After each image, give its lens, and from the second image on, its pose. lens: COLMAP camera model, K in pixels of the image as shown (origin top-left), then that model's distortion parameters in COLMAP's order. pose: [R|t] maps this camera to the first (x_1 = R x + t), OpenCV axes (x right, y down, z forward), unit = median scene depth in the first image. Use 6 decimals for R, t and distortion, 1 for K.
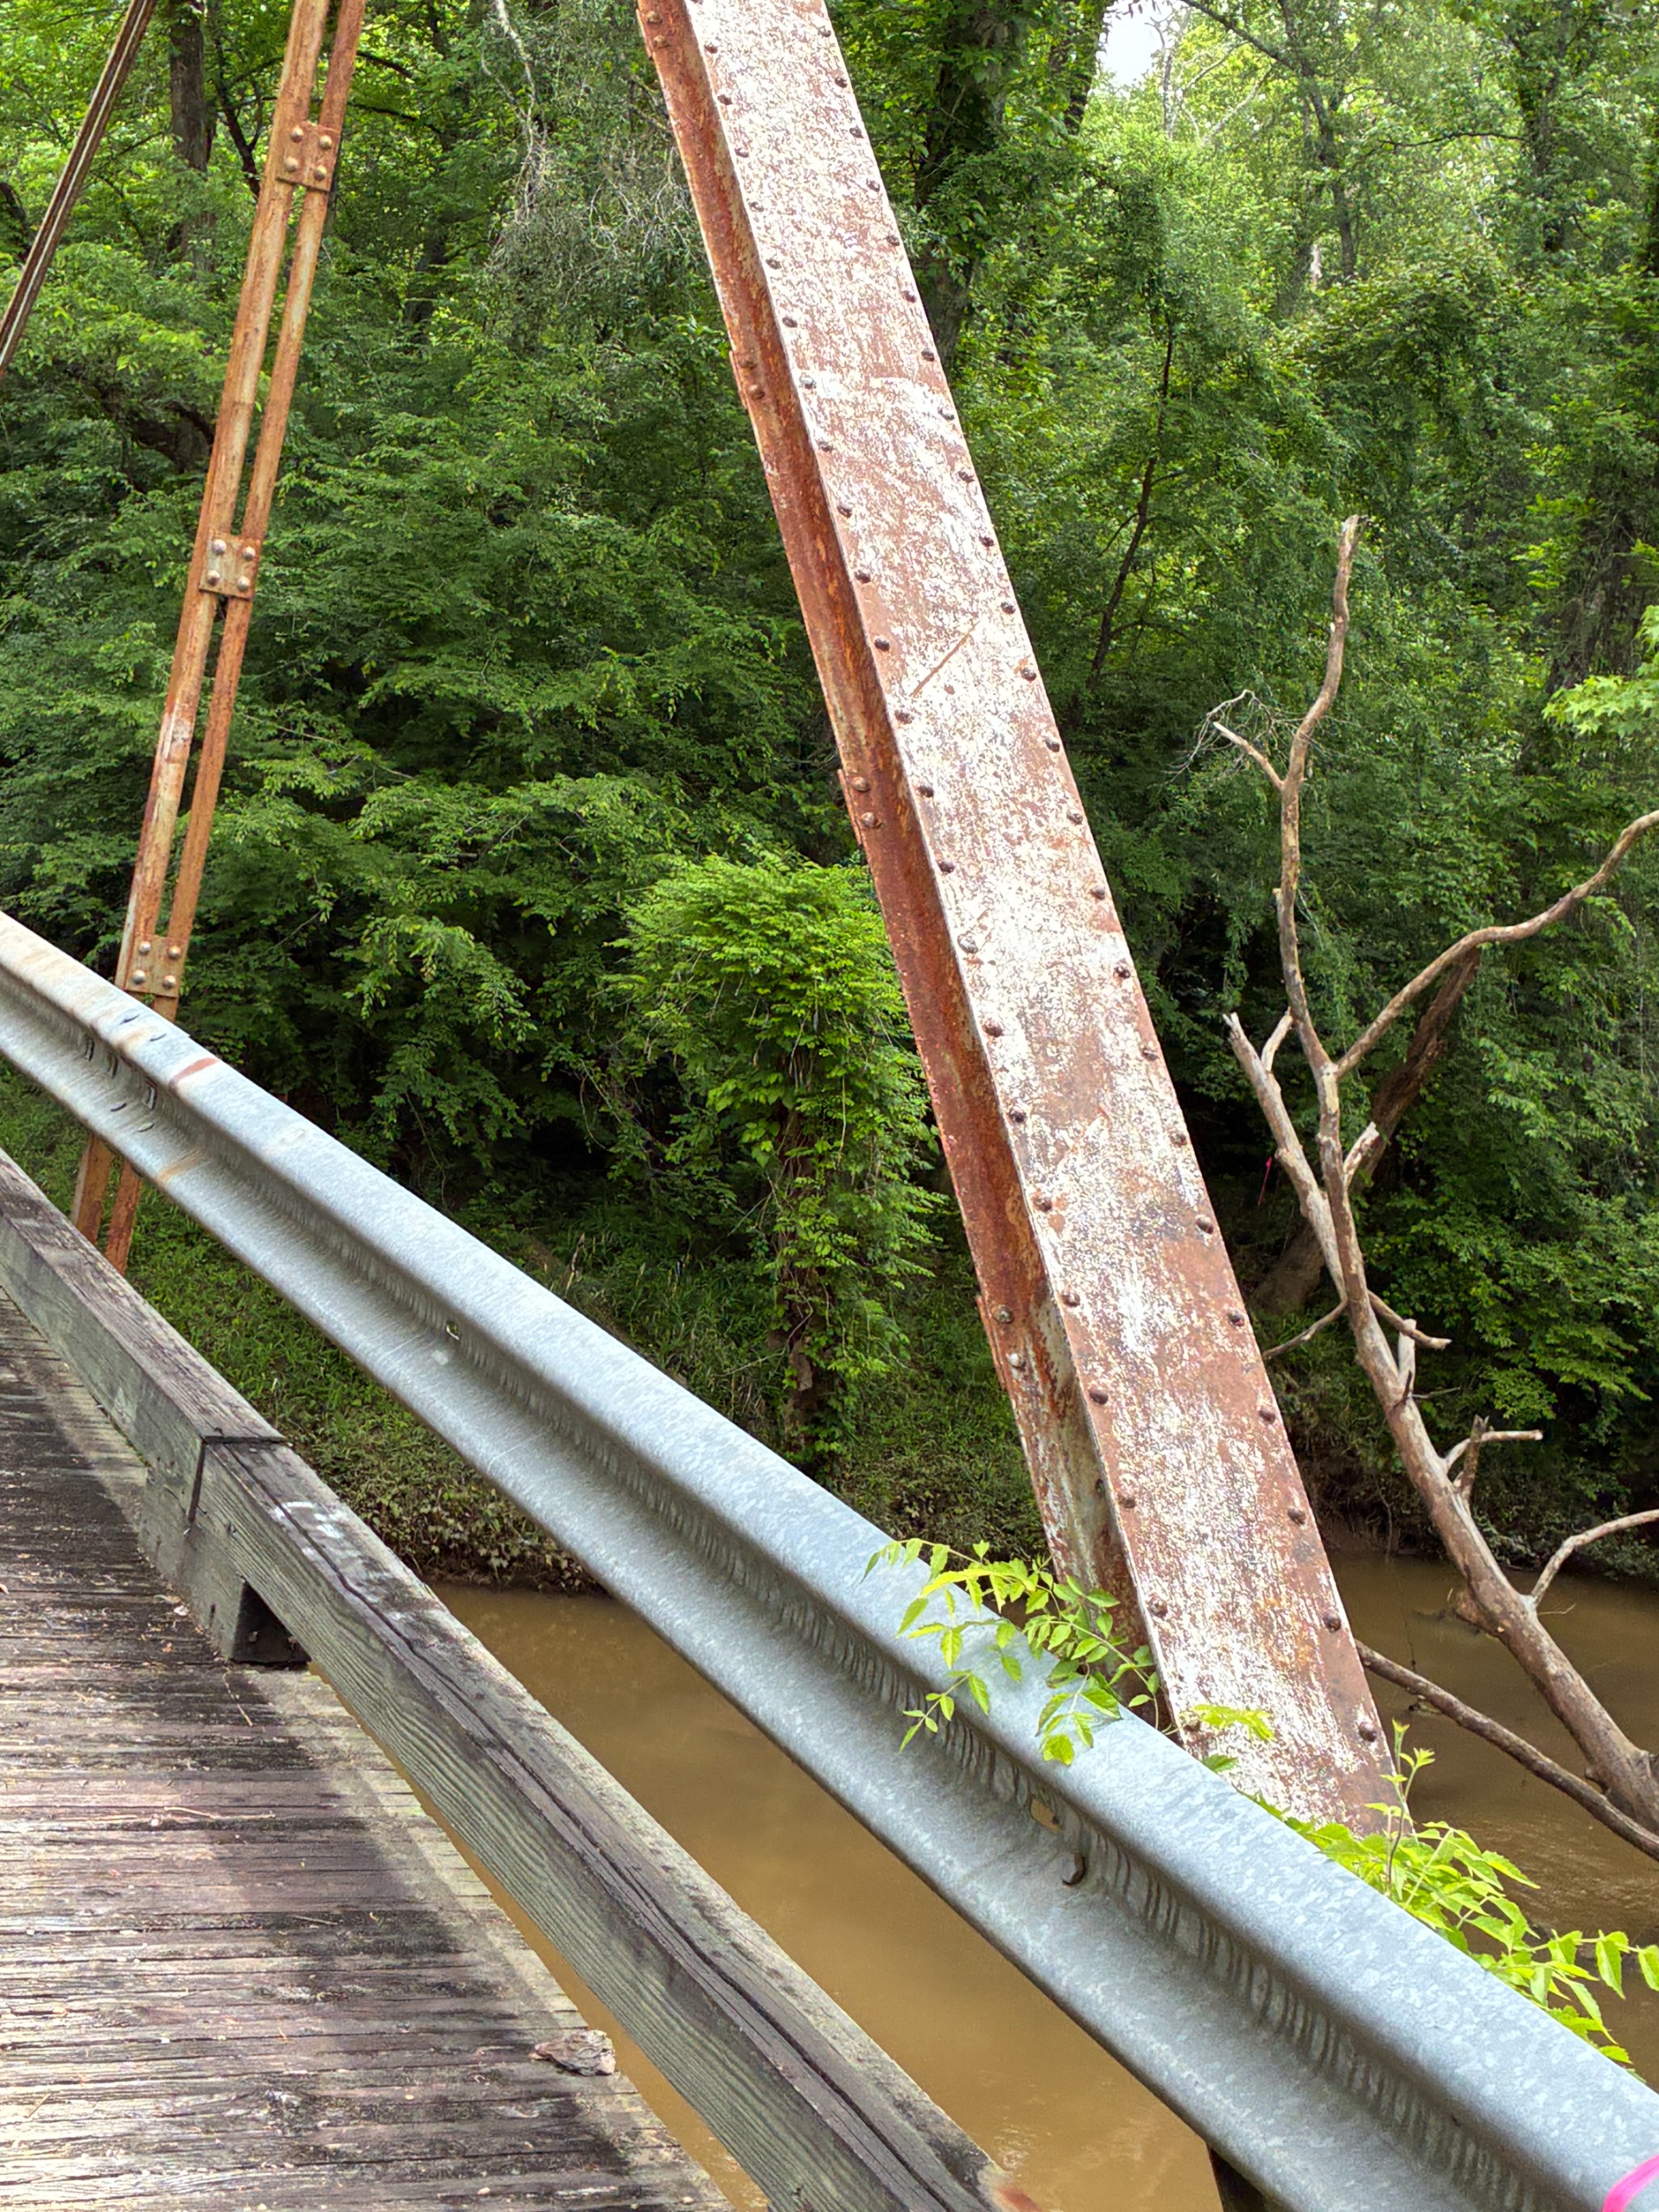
lens RADIAL K [[3122.0, 0, 829.5], [0, 3122.0, 1106.0], [0, 0, 1]] dist [0.206161, -1.189312]
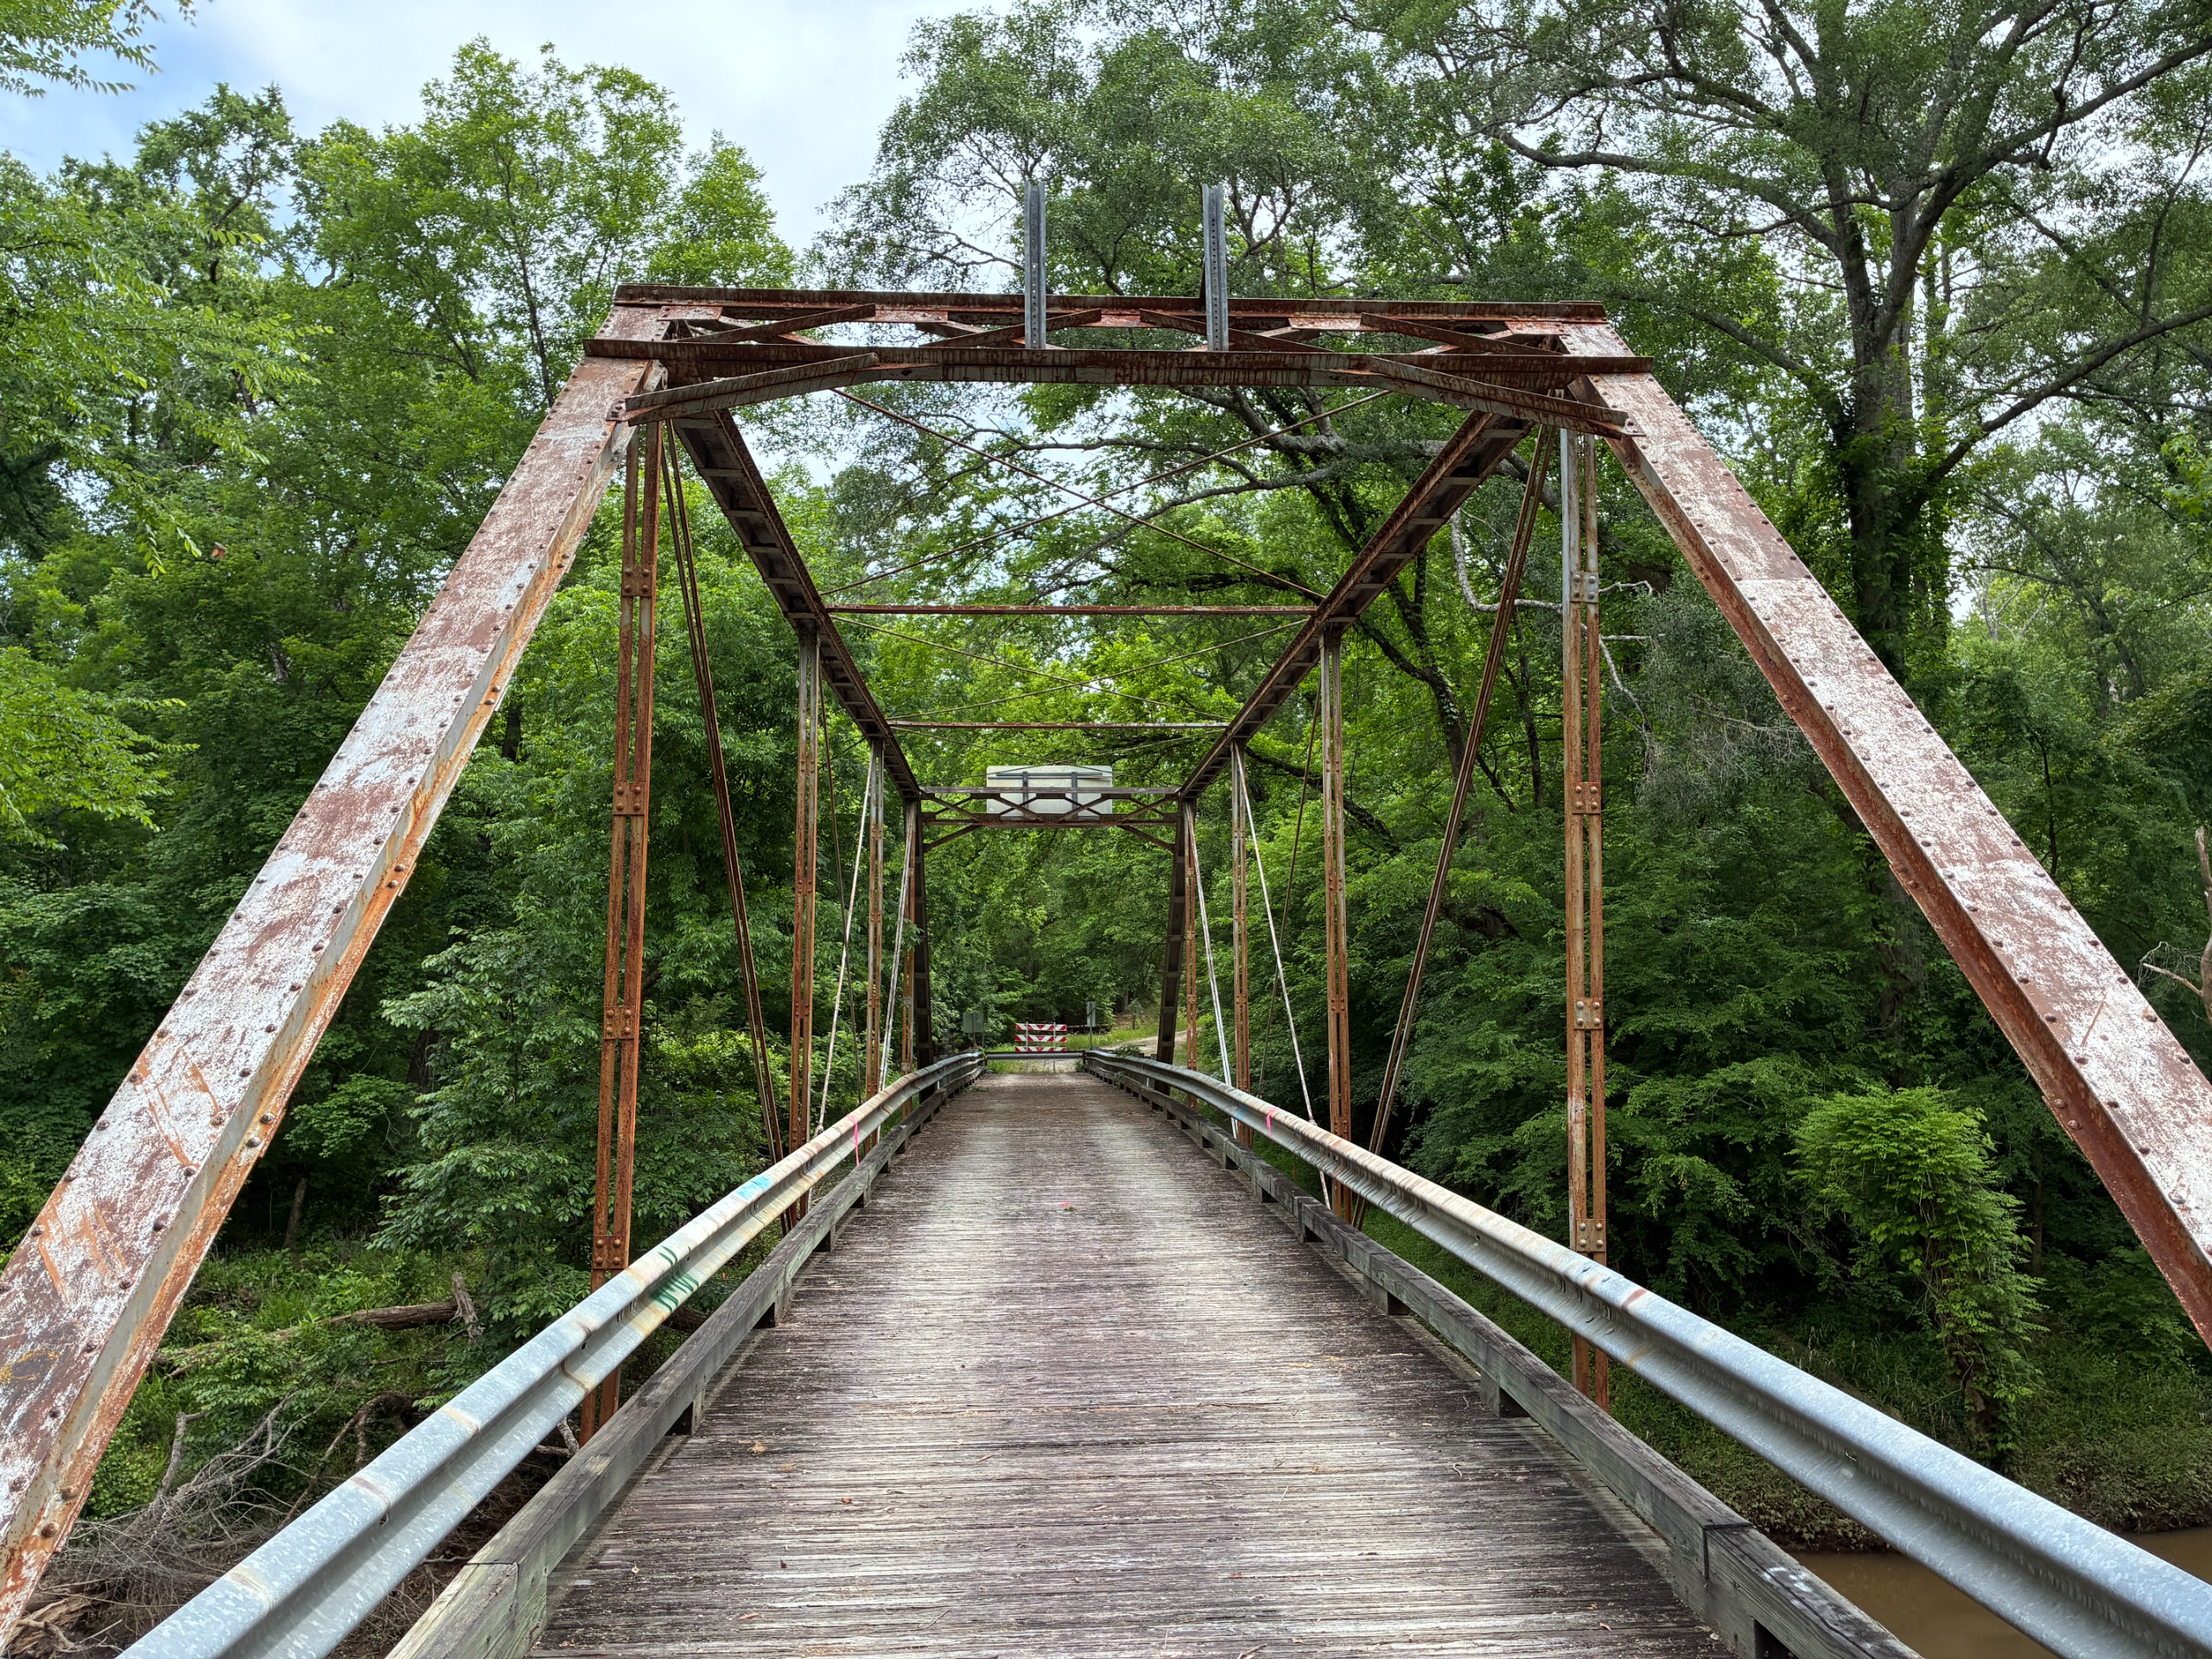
lens RADIAL K [[1631.8, 0, 1106.0], [0, 1631.8, 829.5], [0, 0, 1]] dist [-0.002470, -0.039135]
pose [[0.890079, -0.232710, -0.391925, -0.012833], [0.121645, 0.949940, -0.287777, -0.010117], [0.439274, 0.208468, 0.873830, -0.000602]]
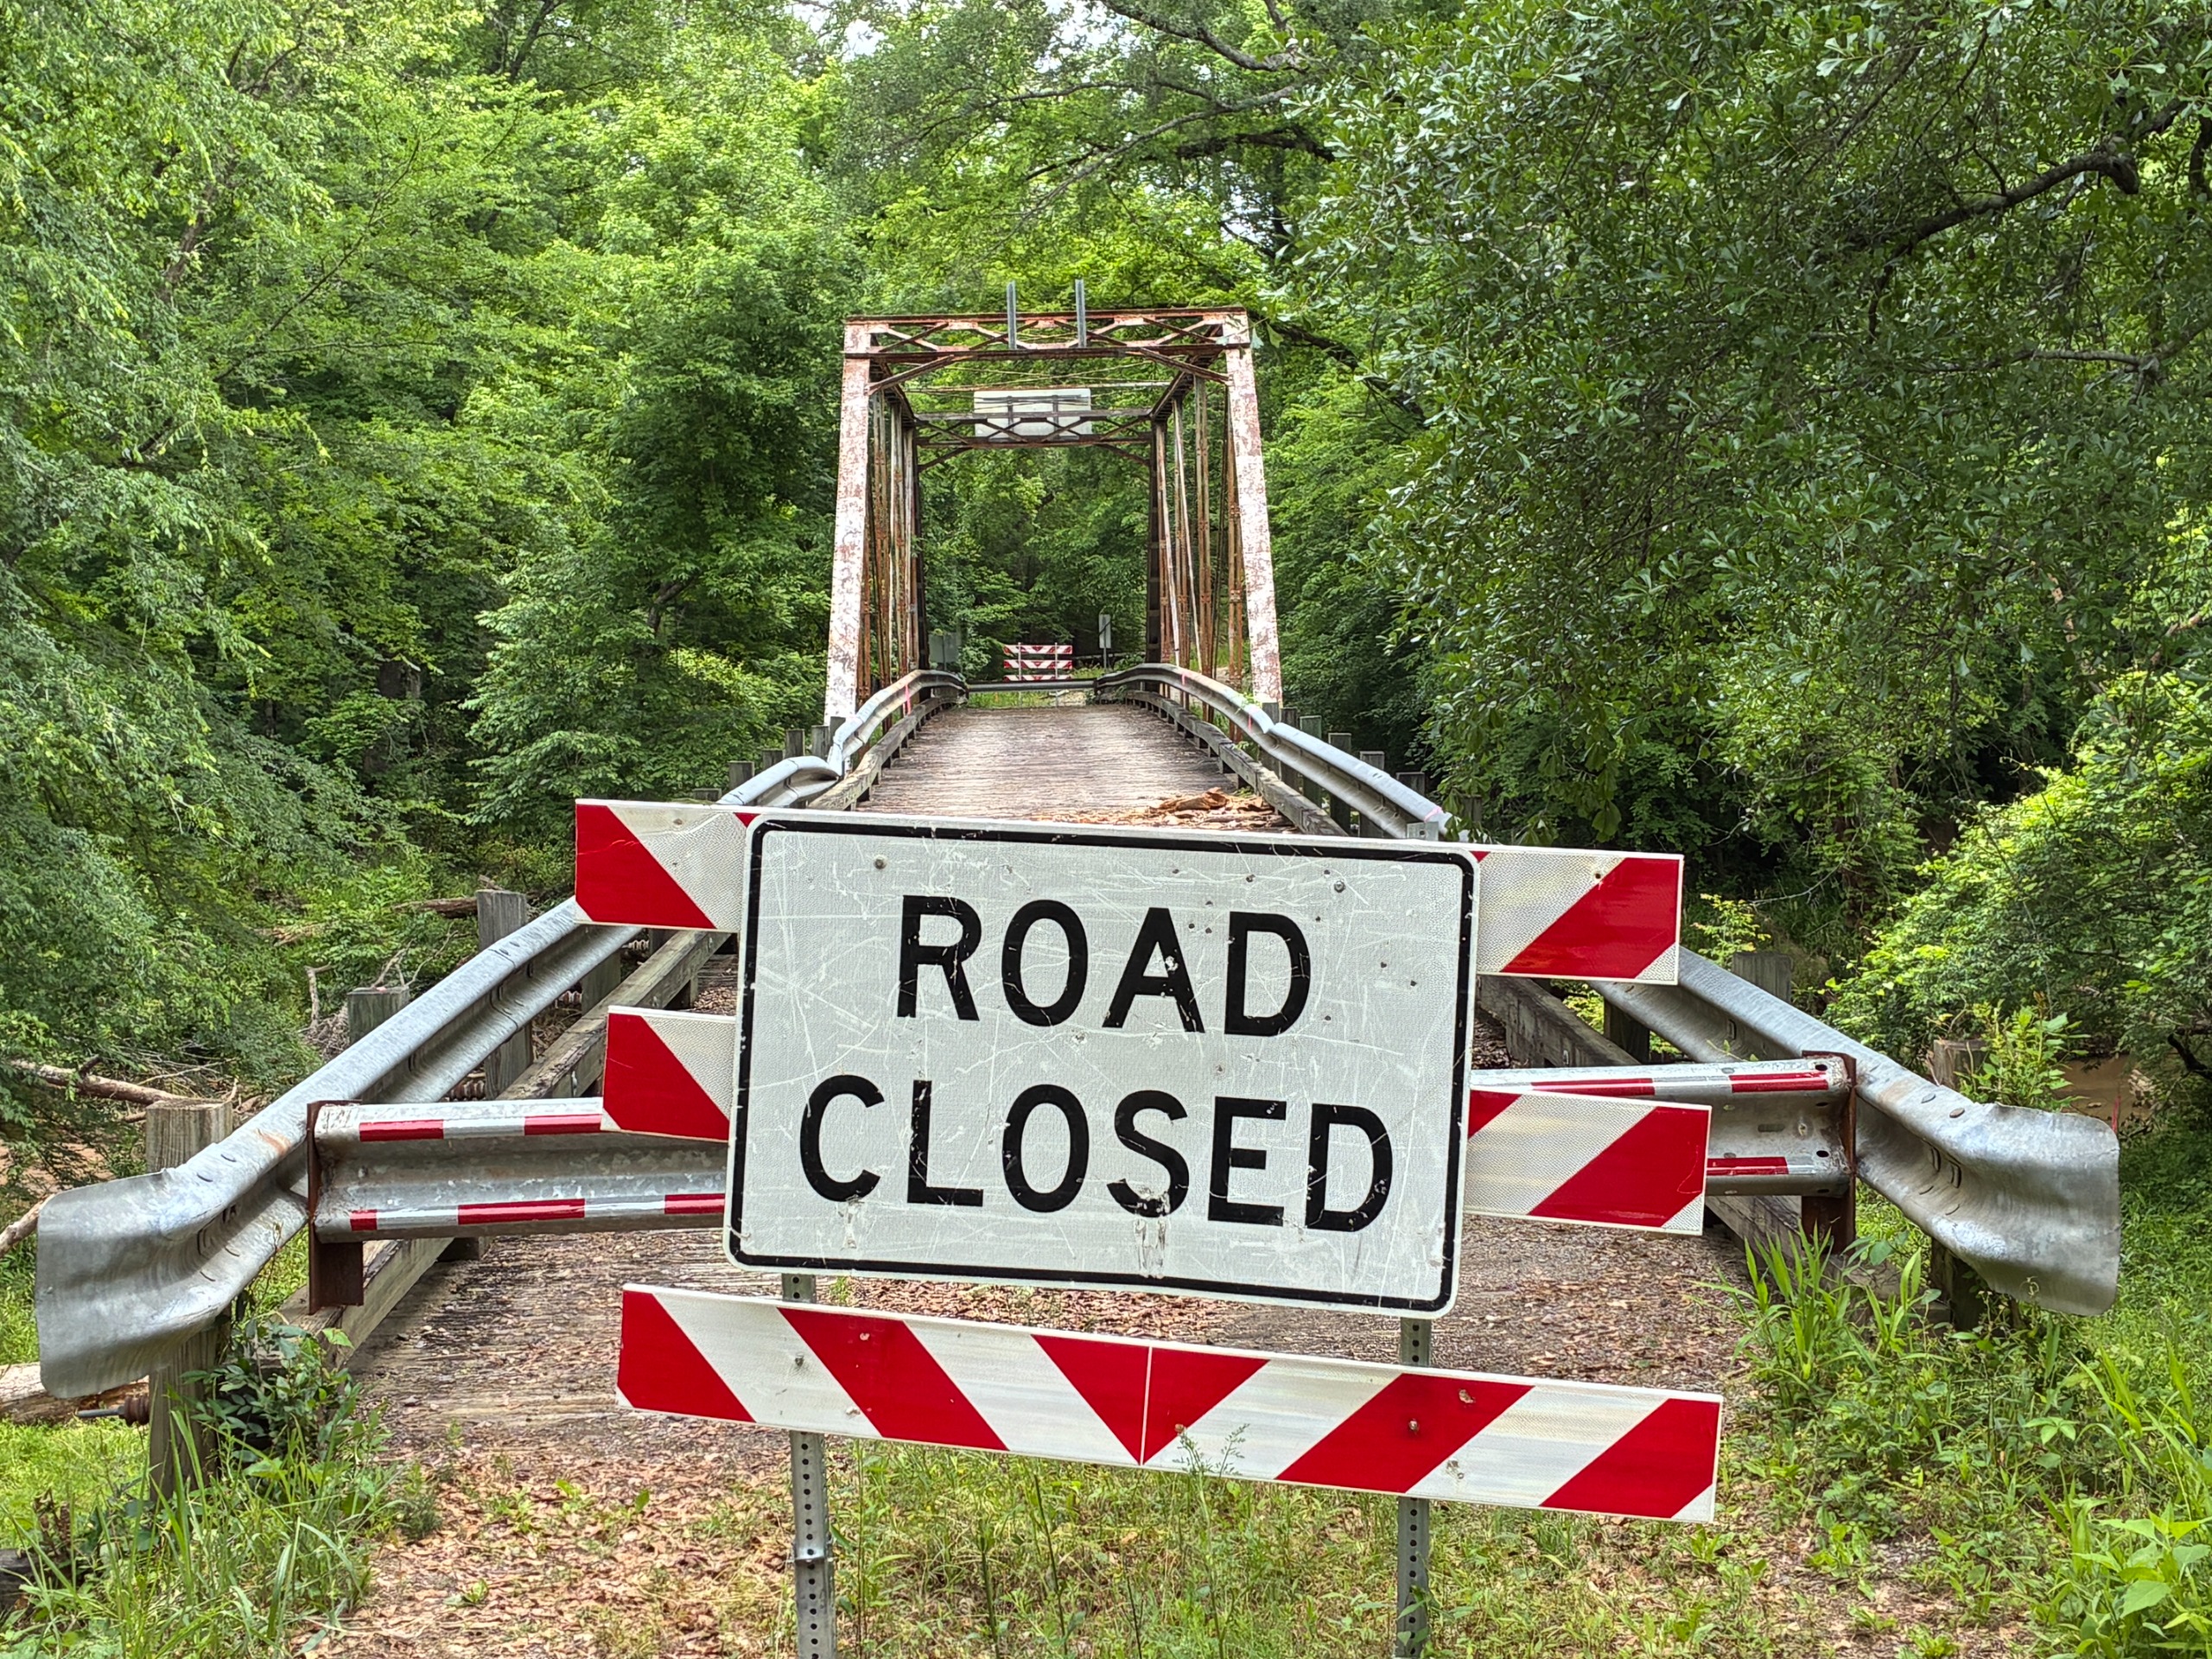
lens RADIAL K [[3122.0, 0, 1106.0], [0, 3122.0, 829.5], [0, 0, 1]] dist [0.206161, -1.189312]
pose [[0.877679, -0.177071, -0.445337, 0.578020], [0.134578, 0.982912, -0.125588, 0.254262], [0.459965, 0.050294, 0.886512, -1.121667]]
